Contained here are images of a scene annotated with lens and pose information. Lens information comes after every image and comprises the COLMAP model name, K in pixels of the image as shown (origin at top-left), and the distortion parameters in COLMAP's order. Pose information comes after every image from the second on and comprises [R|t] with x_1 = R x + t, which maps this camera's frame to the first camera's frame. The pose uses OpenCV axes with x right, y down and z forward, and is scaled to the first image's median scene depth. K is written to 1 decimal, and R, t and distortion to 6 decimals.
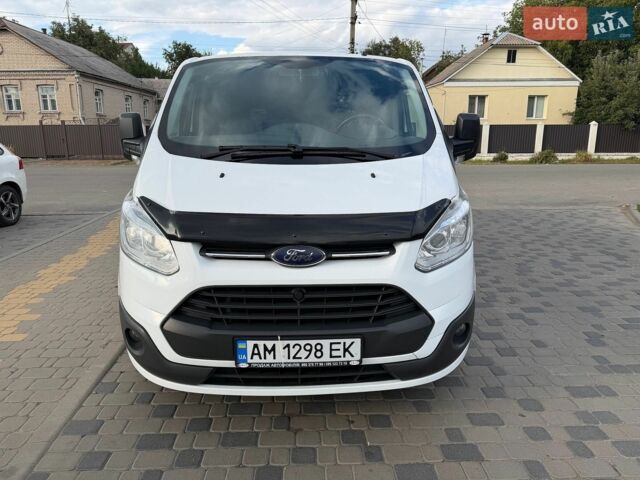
lens RADIAL K [[457.7, 0, 316.4], [0, 457.7, 229.0], [0, 0, 1]] dist [0.007186, -0.005196]
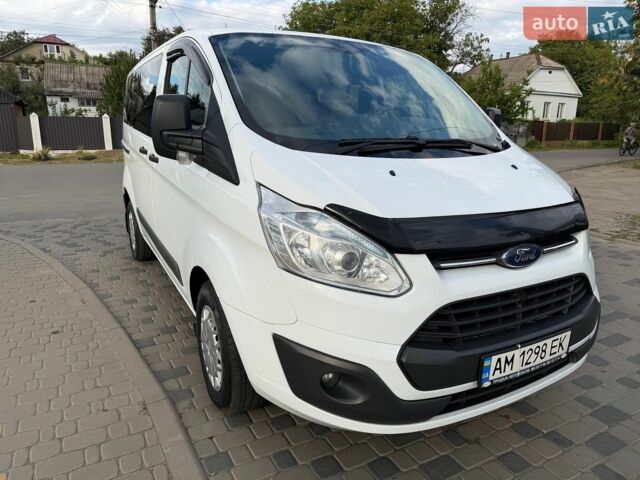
lens RADIAL K [[452.8, 0, 320.0], [0, 452.8, 240.0], [0, 0, 1]] dist [0.003260, -0.007128]
pose [[0.895736, -0.098277, 0.433588, -0.788529], [0.082164, 0.995056, 0.055800, -0.057143], [-0.436928, -0.014357, 0.899382, 0.344844]]
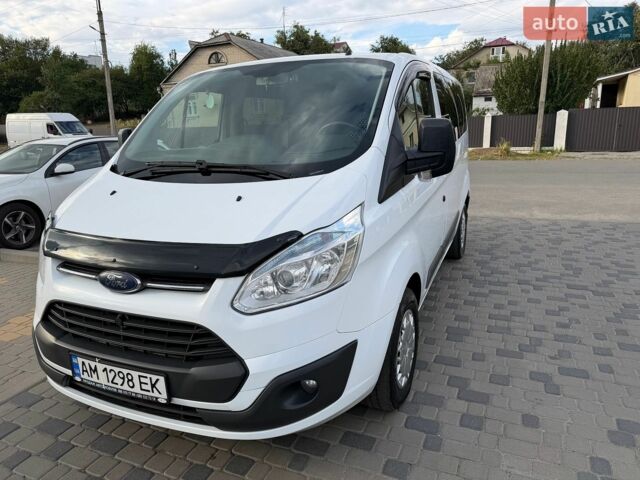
lens RADIAL K [[452.8, 0, 320.0], [0, 452.8, 240.0], [0, 0, 1]] dist [0.003260, -0.007128]
pose [[0.904356, 0.077830, -0.419621, 0.736366], [-0.059400, 0.996615, 0.056832, -0.109058], [0.422624, -0.026471, 0.905918, 0.297658]]
